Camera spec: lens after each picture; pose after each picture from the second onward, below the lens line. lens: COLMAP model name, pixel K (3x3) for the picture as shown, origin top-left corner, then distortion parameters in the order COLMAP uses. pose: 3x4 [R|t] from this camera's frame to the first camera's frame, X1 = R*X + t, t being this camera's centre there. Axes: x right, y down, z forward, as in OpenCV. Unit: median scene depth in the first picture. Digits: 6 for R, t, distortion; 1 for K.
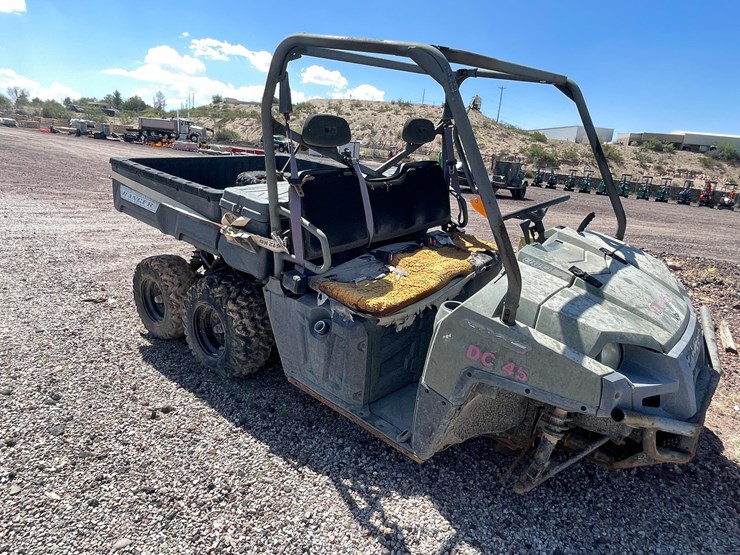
lens RADIAL K [[491.5, 0, 367.9], [0, 491.5, 278.7], [0, 0, 1]] dist [-0.000594, -0.001616]
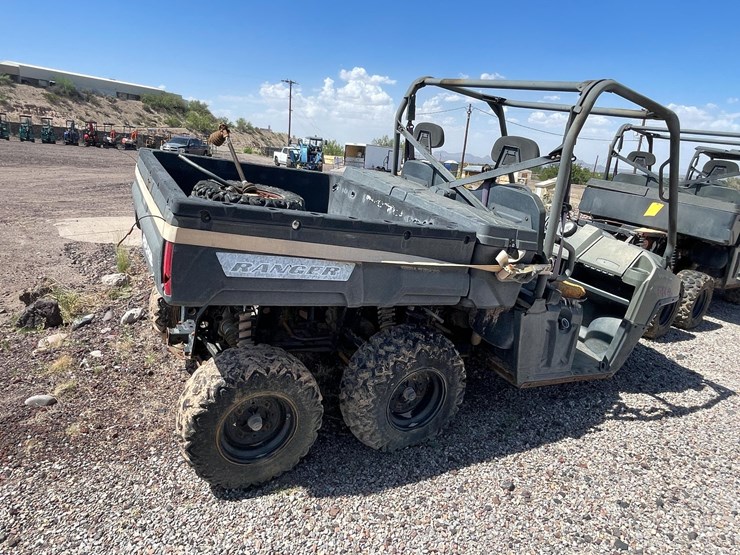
lens RADIAL K [[491.5, 0, 367.9], [0, 491.5, 278.7], [0, 0, 1]] dist [-0.000594, -0.001616]
pose [[0.361526, -0.285798, 0.887479, -1.143790], [0.168837, 0.956191, 0.239148, -0.326759], [-0.916948, 0.063381, 0.393942, 0.850332]]
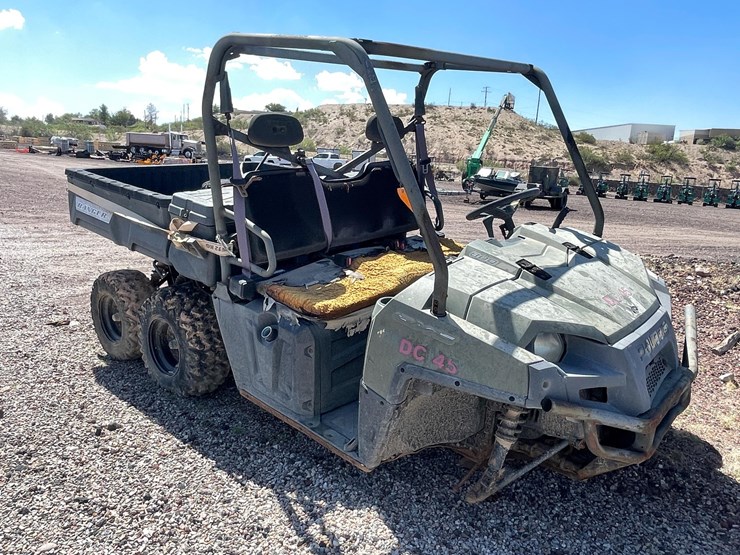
lens RADIAL K [[576.4, 0, 367.4], [0, 576.4, 279.7], [0, 0, 1]] dist [0.001077, -0.001206]
pose [[0.998703, -0.025109, -0.044288, 0.132534], [0.022721, 0.998302, -0.053634, 0.053153], [0.045560, 0.052558, 0.997578, -0.097406]]
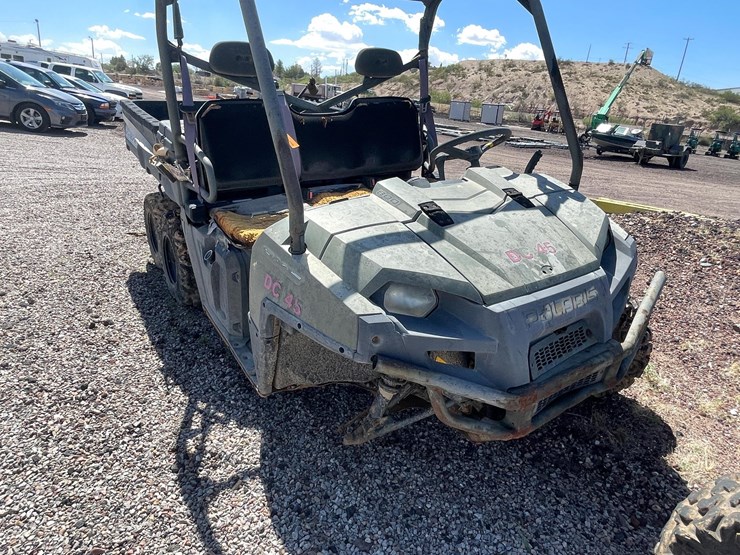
lens RADIAL K [[491.5, 0, 367.9], [0, 491.5, 278.7], [0, 0, 1]] dist [-0.000594, -0.001616]
pose [[0.954748, 0.088838, -0.283837, 0.453764], [-0.070822, 0.994804, 0.073140, 0.042755], [0.288860, -0.049728, 0.956079, 0.109671]]
